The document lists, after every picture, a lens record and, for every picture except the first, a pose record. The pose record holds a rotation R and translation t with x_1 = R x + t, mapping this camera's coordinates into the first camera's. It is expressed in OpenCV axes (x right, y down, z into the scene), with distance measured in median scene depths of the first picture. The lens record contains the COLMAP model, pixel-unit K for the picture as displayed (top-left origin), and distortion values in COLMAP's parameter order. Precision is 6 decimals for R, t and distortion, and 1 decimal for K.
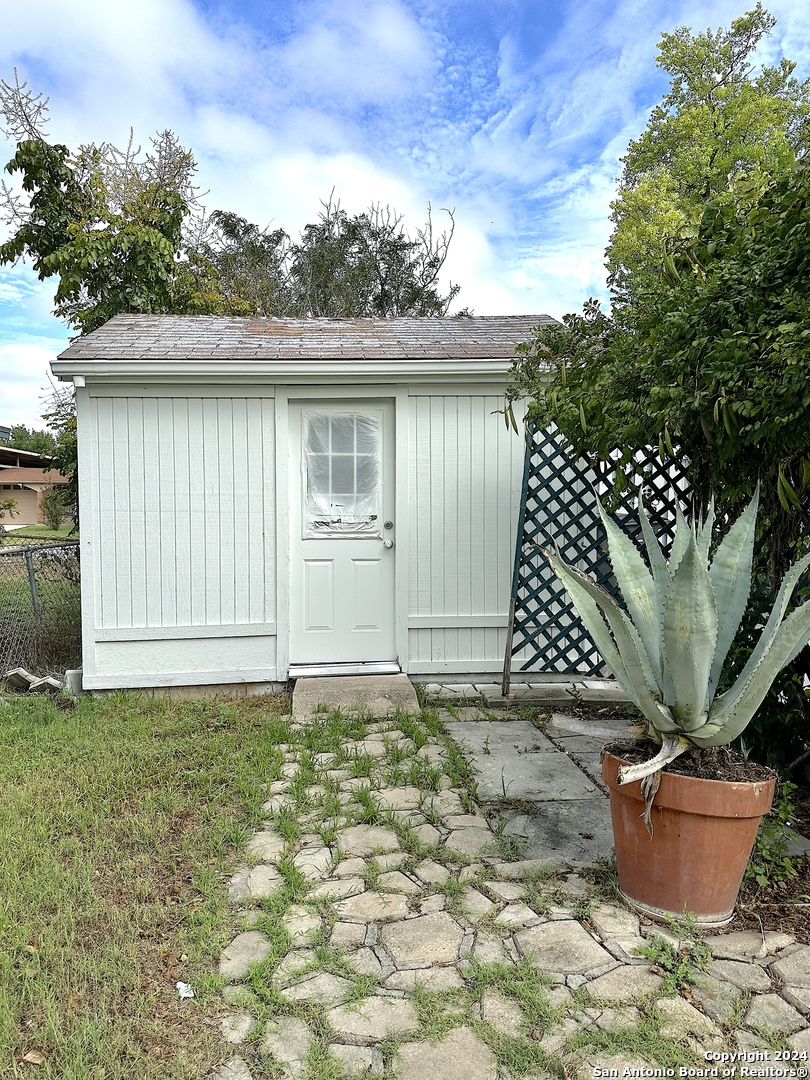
lens RADIAL K [[754.0, 0, 404.6], [0, 754.0, 538.1], [0, 0, 1]] dist [0.000594, -0.006843]
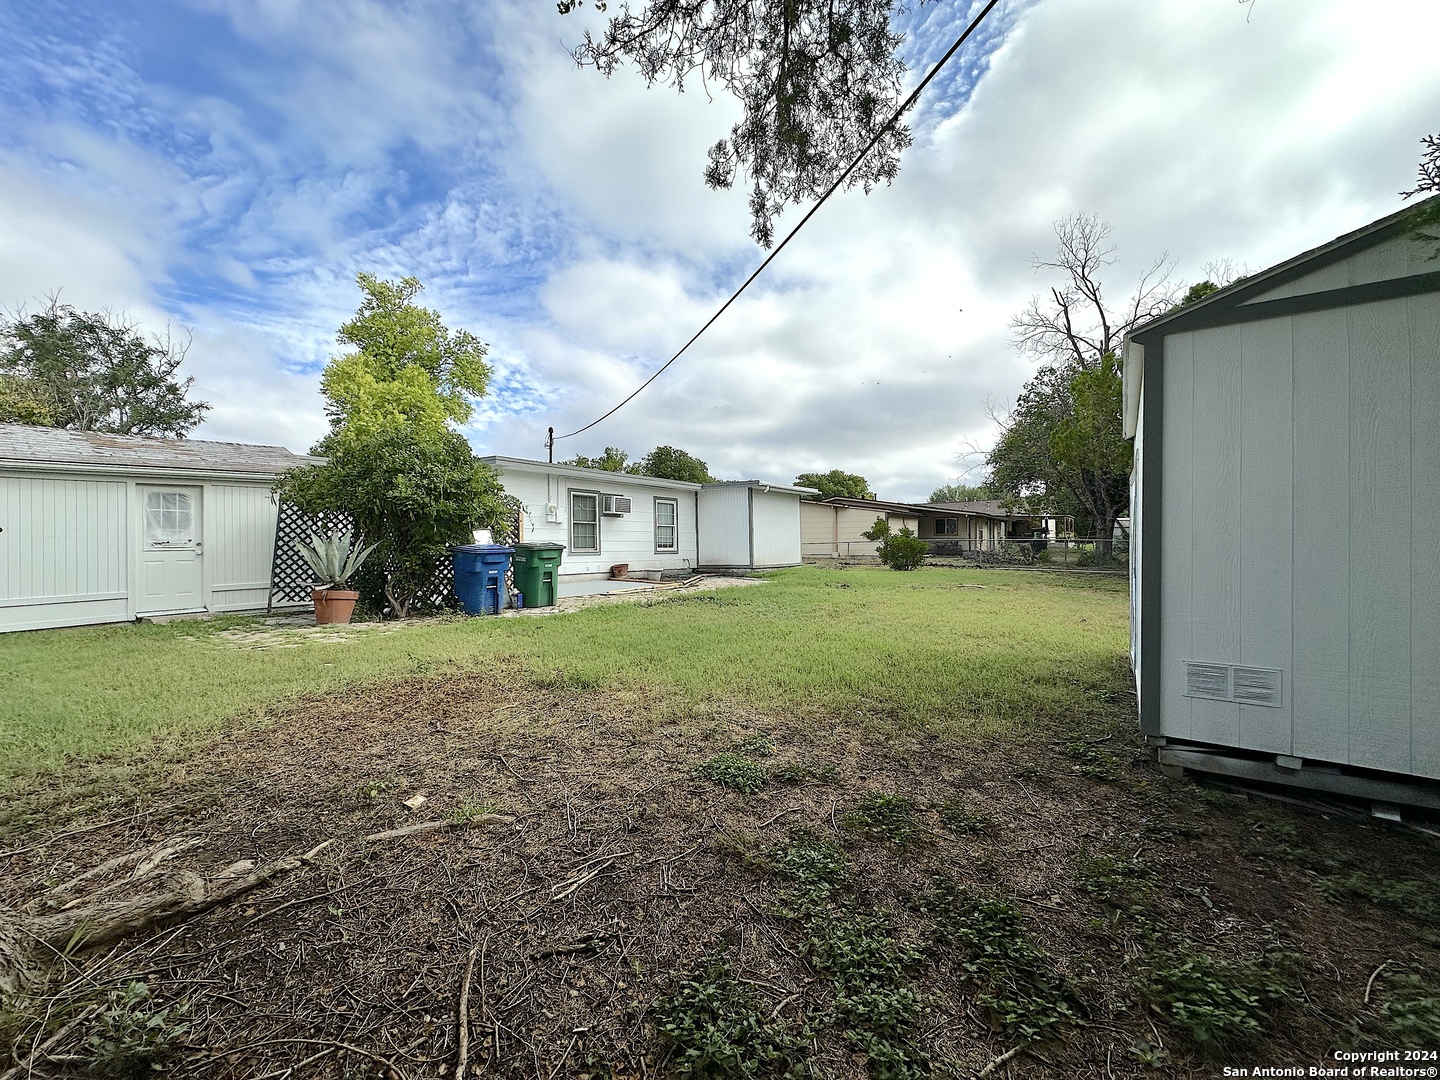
lens RADIAL K [[577.0, 0, 719.3], [0, 577.0, 541.4], [0, 0, 1]] dist [-0.011870, 0.000761]
pose [[0.660023, -0.000133, 0.751245, -0.290591], [0.048682, 0.997906, -0.042594, 0.127568], [-0.749666, 0.064685, 0.658647, -1.289057]]
